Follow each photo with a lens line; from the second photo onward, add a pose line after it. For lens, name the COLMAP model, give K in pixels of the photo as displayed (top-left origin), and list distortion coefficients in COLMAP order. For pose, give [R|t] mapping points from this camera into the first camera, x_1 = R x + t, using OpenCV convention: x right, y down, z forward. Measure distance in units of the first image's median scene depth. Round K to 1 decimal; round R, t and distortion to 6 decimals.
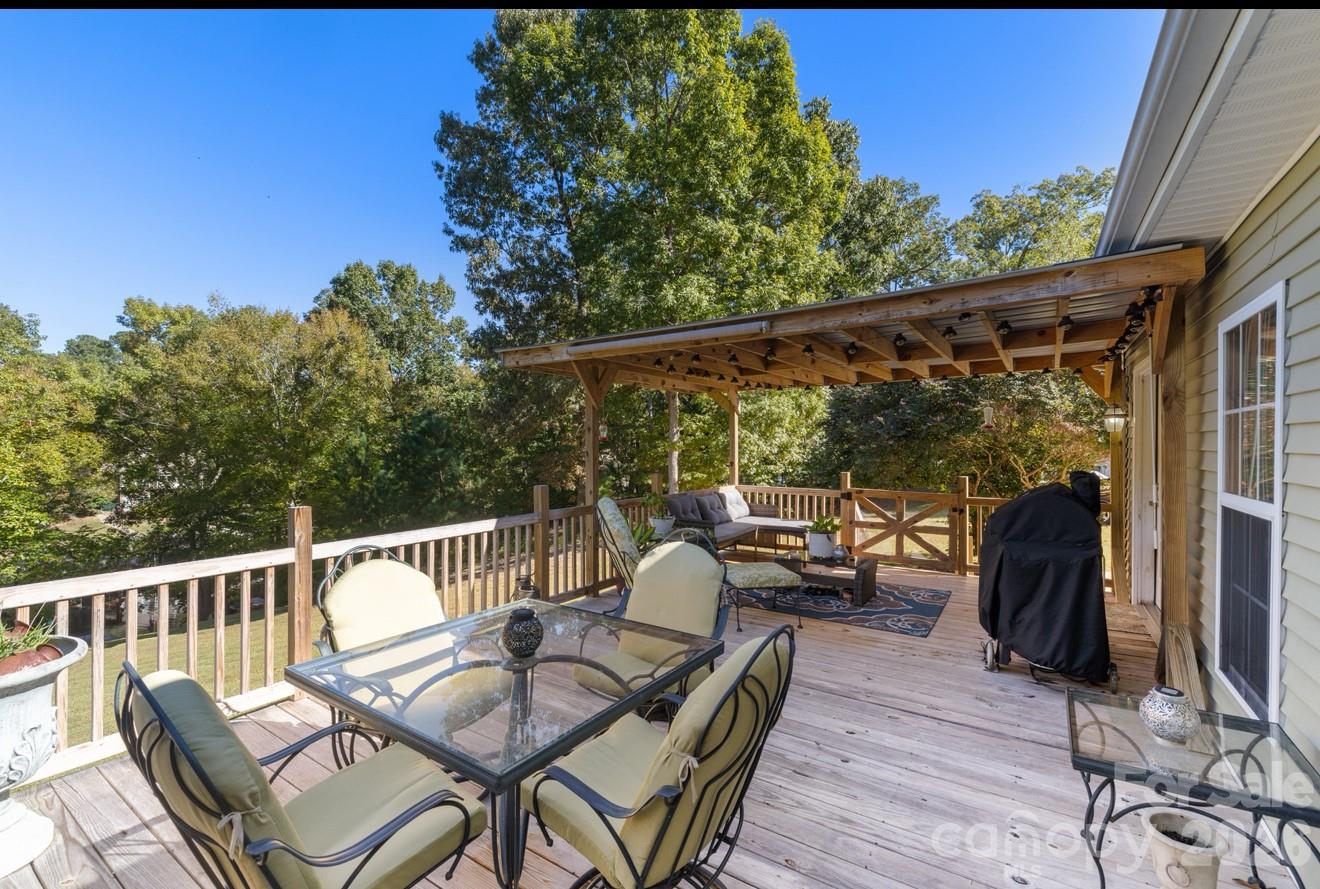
lens RADIAL K [[563.8, 0, 661.0], [0, 563.8, 463.7], [0, 0, 1]] dist [0.002319, 0.000647]
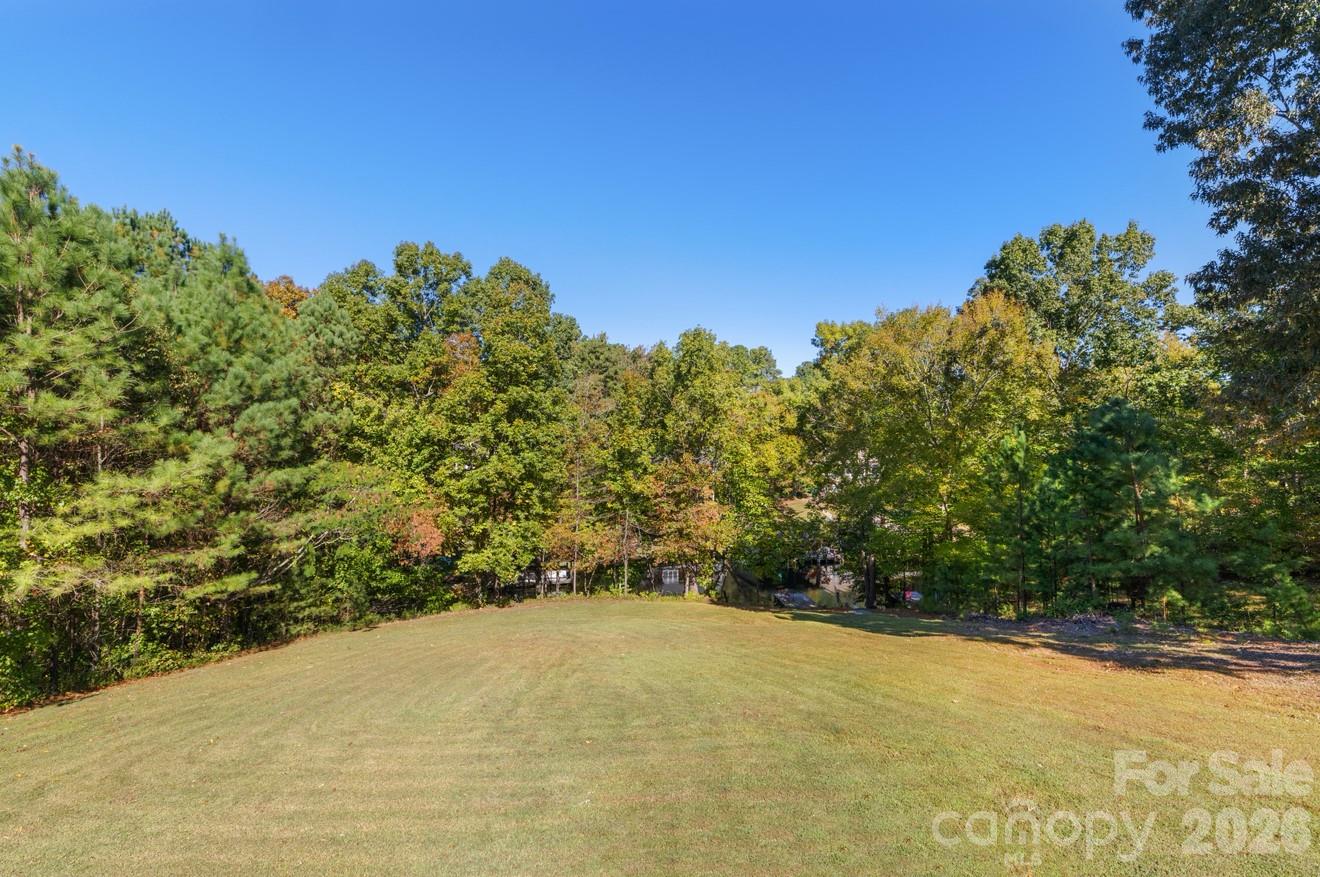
lens RADIAL K [[573.8, 0, 655.2], [0, 573.8, 425.7], [0, 0, 1]] dist [0.000097, 0.000572]
pose [[0.490119, -0.026079, -0.871265, -0.053462], [-0.029403, 0.998489, -0.046428, -0.008010], [0.871159, 0.048373, 0.488612, 0.112315]]
